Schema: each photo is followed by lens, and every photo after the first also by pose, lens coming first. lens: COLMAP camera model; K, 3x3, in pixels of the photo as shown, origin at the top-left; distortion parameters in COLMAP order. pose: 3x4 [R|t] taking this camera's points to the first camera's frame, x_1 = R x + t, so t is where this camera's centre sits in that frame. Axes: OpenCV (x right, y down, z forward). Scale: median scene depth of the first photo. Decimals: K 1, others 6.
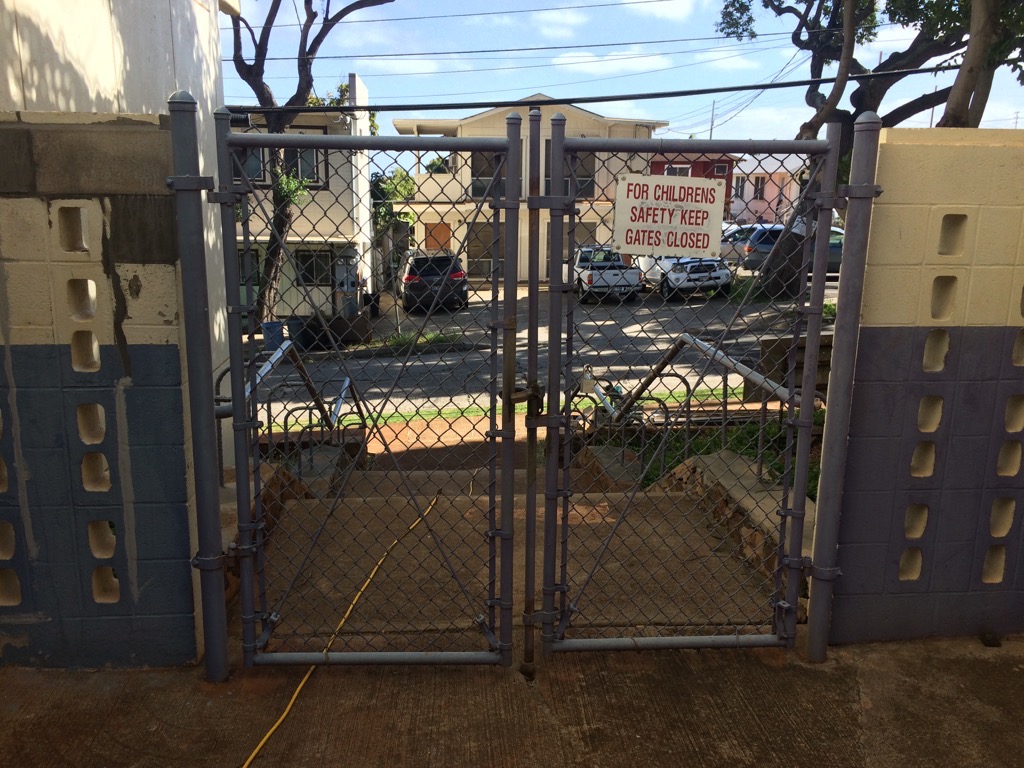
lens RADIAL K [[887.0, 0, 510.3], [0, 887.0, 385.3], [0, 0, 1]] dist [0.043521, -0.022297]
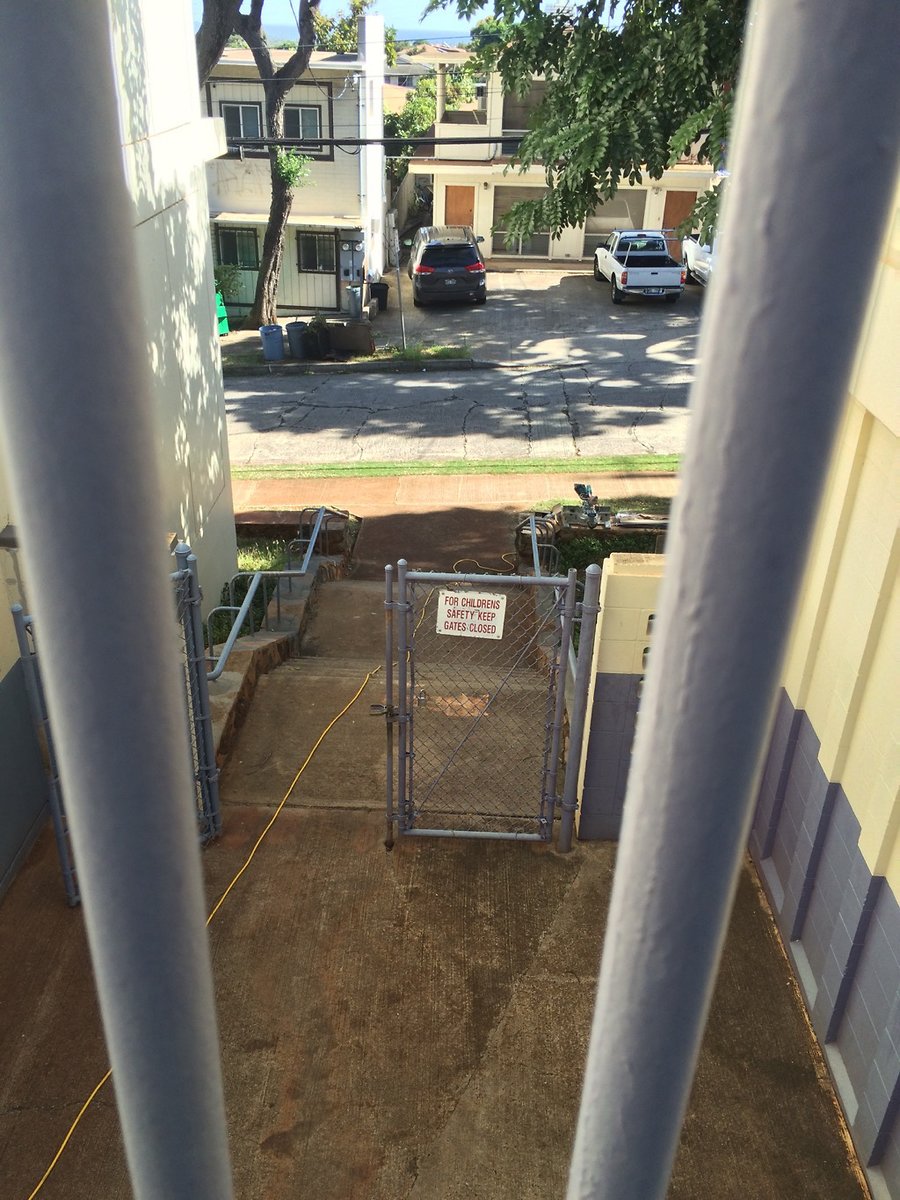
lens RADIAL K [[1039.5, 0, 449.6], [0, 1039.5, 599.6], [0, 0, 1]] dist [0.043521, -0.022297]
pose [[0.993299, 0.068387, -0.093168, 0.040984], [-0.041040, 0.962317, 0.268815, -0.095062], [0.108041, -0.263190, 0.958675, -0.109672]]
